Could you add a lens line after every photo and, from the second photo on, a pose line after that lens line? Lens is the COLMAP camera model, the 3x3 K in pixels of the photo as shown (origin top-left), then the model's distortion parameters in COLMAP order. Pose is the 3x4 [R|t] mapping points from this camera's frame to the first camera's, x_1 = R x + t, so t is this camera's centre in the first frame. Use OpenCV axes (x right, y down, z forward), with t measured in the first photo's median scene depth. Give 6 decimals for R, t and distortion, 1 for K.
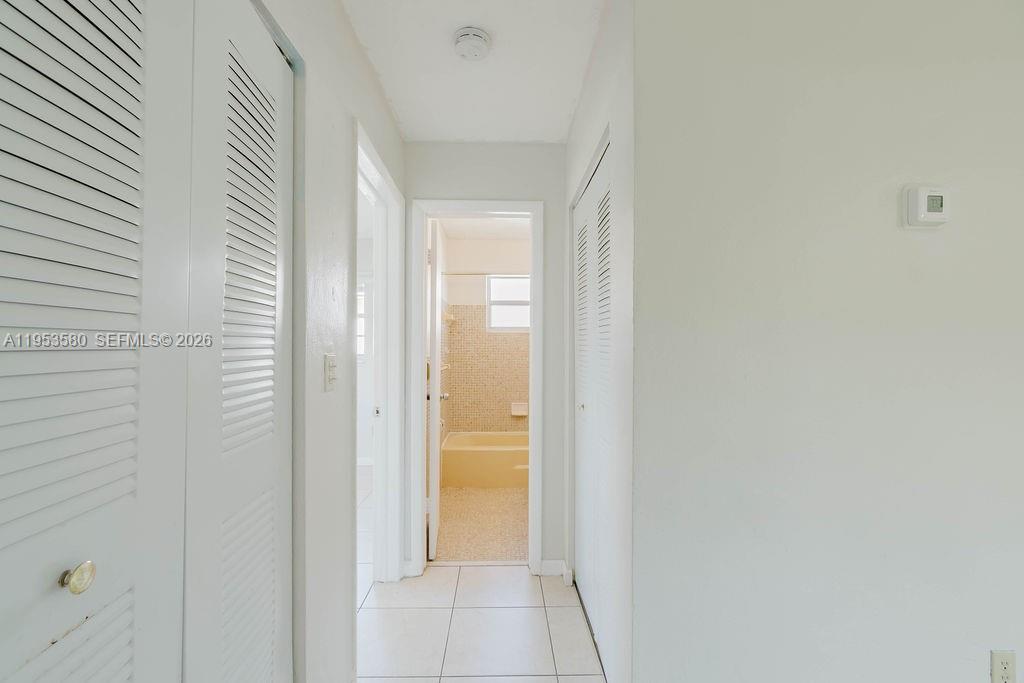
lens RADIAL K [[436.9, 0, 512.4], [0, 436.9, 341.4], [0, 0, 1]] dist [-0.004724, -0.000461]
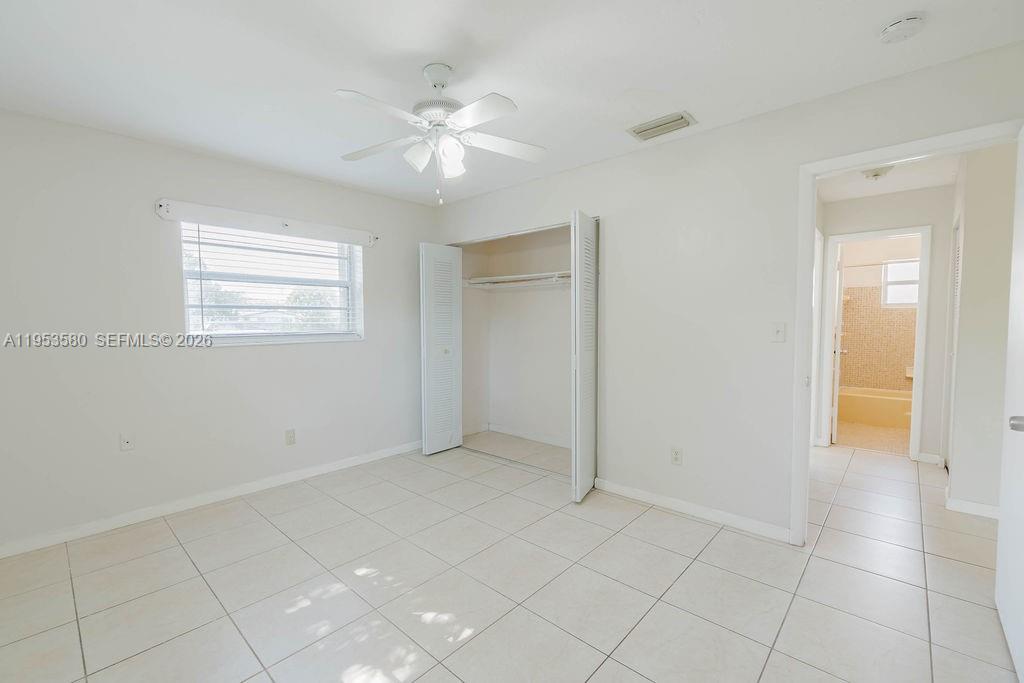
lens RADIAL K [[436.9, 0, 514.4], [0, 436.9, 349.3], [0, 0, 1]] dist [-0.004724, -0.000461]
pose [[0.723075, 0.030617, -0.690091, 0.051384], [0.014042, 0.998159, 0.058999, 0.009321], [0.690627, -0.052351, 0.721314, -0.720756]]
